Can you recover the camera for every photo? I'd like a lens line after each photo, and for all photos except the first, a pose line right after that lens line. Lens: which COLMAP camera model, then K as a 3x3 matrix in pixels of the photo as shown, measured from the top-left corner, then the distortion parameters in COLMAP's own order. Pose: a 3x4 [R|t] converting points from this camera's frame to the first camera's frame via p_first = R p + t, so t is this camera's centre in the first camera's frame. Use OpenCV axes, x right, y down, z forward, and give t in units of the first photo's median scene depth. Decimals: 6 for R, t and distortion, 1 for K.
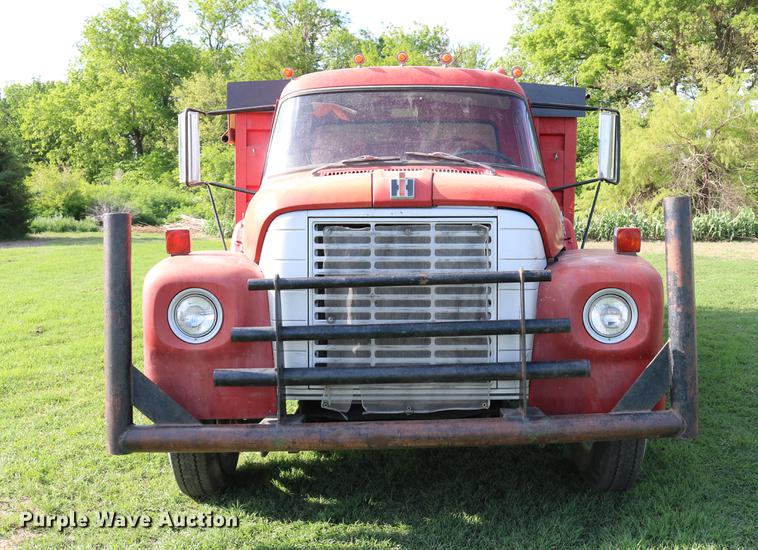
lens RADIAL K [[882.9, 0, 413.3], [0, 882.9, 265.4], [0, 0, 1]] dist [-0.128545, 0.014850]
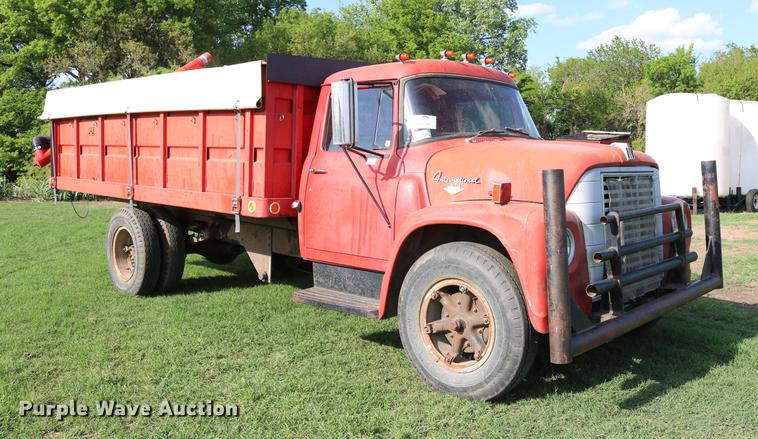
lens RADIAL K [[701.7, 0, 406.2], [0, 701.7, 204.5], [0, 0, 1]] dist [-0.148265, 0.115879]
pose [[0.682759, -0.040794, 0.729504, -1.168715], [0.054809, 0.998487, 0.004539, -0.024630], [-0.728585, 0.036884, 0.683962, 0.454344]]
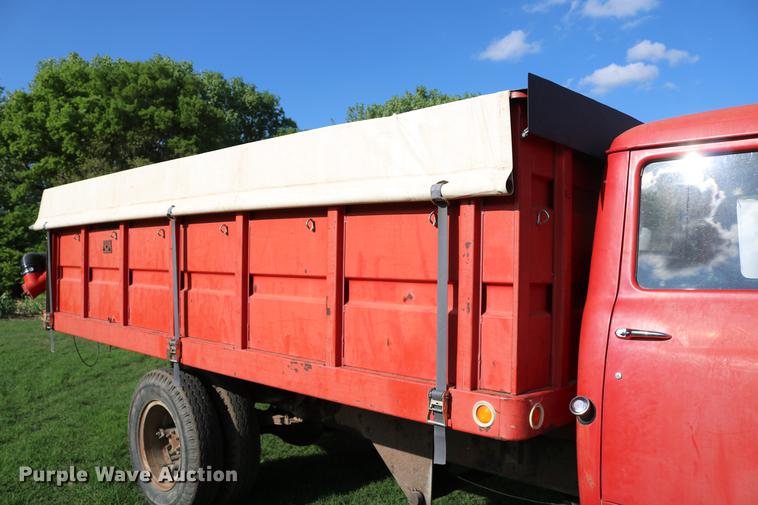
lens RADIAL K [[622.9, 0, 379.0], [0, 622.9, 252.5], [0, 0, 1]] dist [-0.157517, 0.128694]
pose [[0.678549, 0.016724, 0.734365, -0.826534], [0.066631, 0.994218, -0.084209, -0.137612], [-0.731527, 0.106072, 0.673511, 1.334842]]
